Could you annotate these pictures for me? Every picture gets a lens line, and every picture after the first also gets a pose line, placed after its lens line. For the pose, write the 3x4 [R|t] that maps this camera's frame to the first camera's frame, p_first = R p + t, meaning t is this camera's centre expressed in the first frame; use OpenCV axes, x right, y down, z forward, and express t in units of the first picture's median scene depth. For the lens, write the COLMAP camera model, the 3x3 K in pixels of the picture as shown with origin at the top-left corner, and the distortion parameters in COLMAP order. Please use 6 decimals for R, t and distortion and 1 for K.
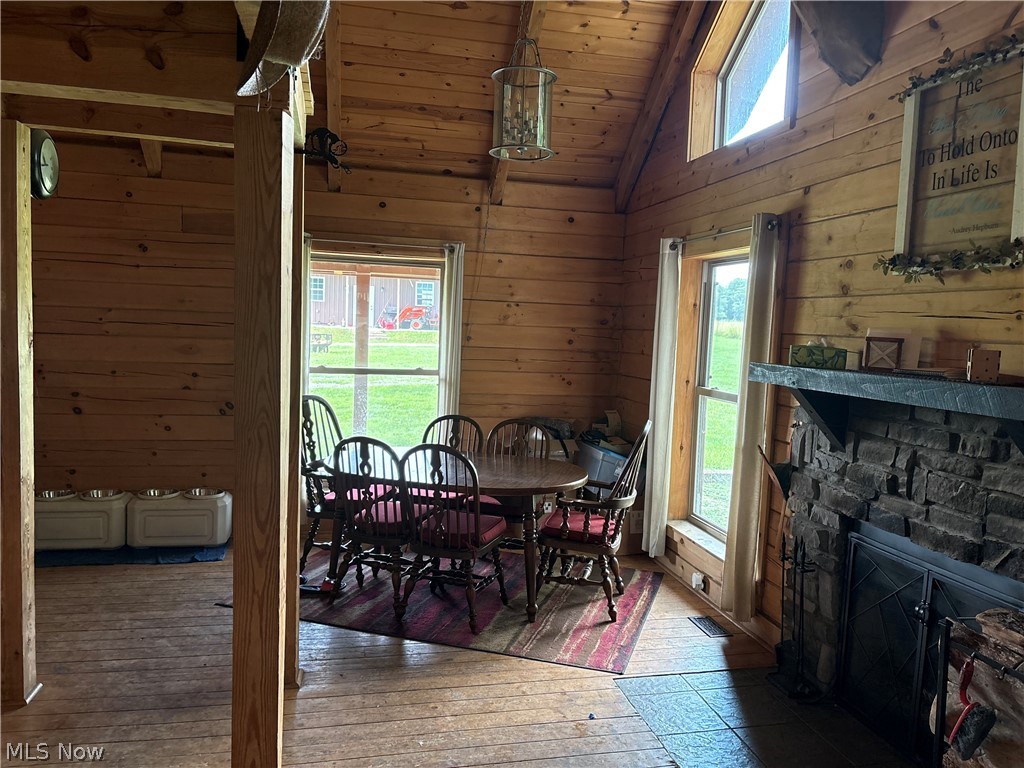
lens RADIAL K [[764.1, 0, 510.3], [0, 764.1, 381.9], [0, 0, 1]] dist [0.061483, -0.009862]
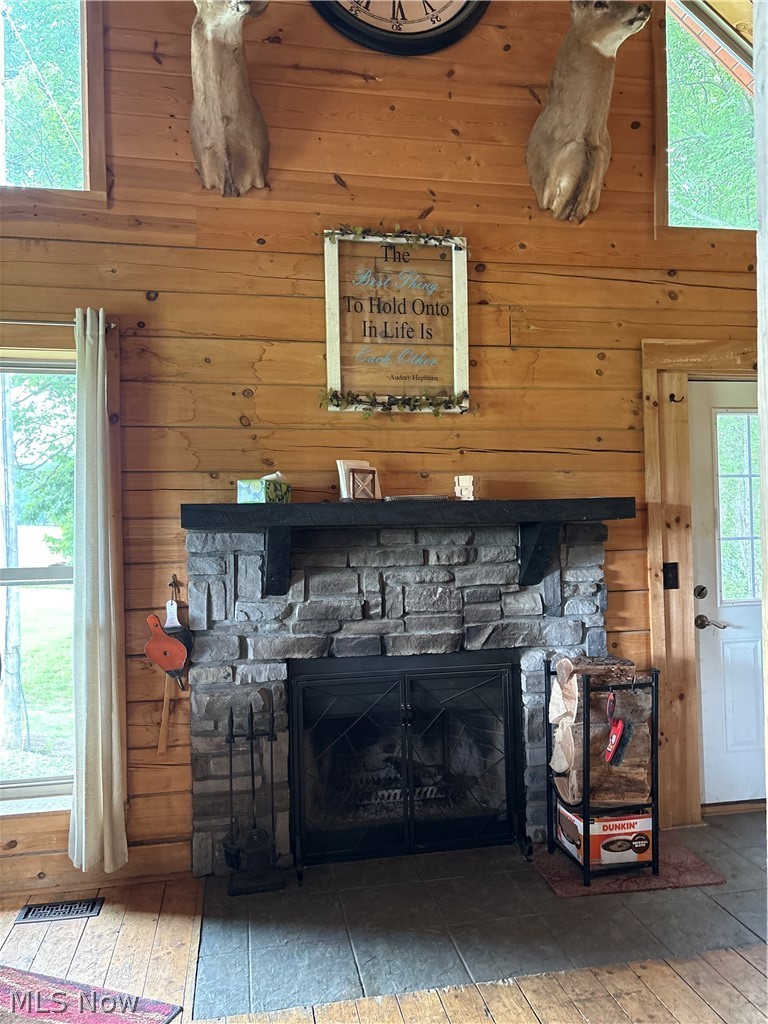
lens RADIAL K [[764.1, 0, 382.5], [0, 764.1, 539.1], [0, 0, 1]] dist [0.061483, -0.009862]
pose [[0.034190, -0.049046, 0.998211, -0.536477], [0.094093, 0.994517, 0.045641, -0.007516], [-0.994976, 0.092364, 0.038617, 0.923872]]
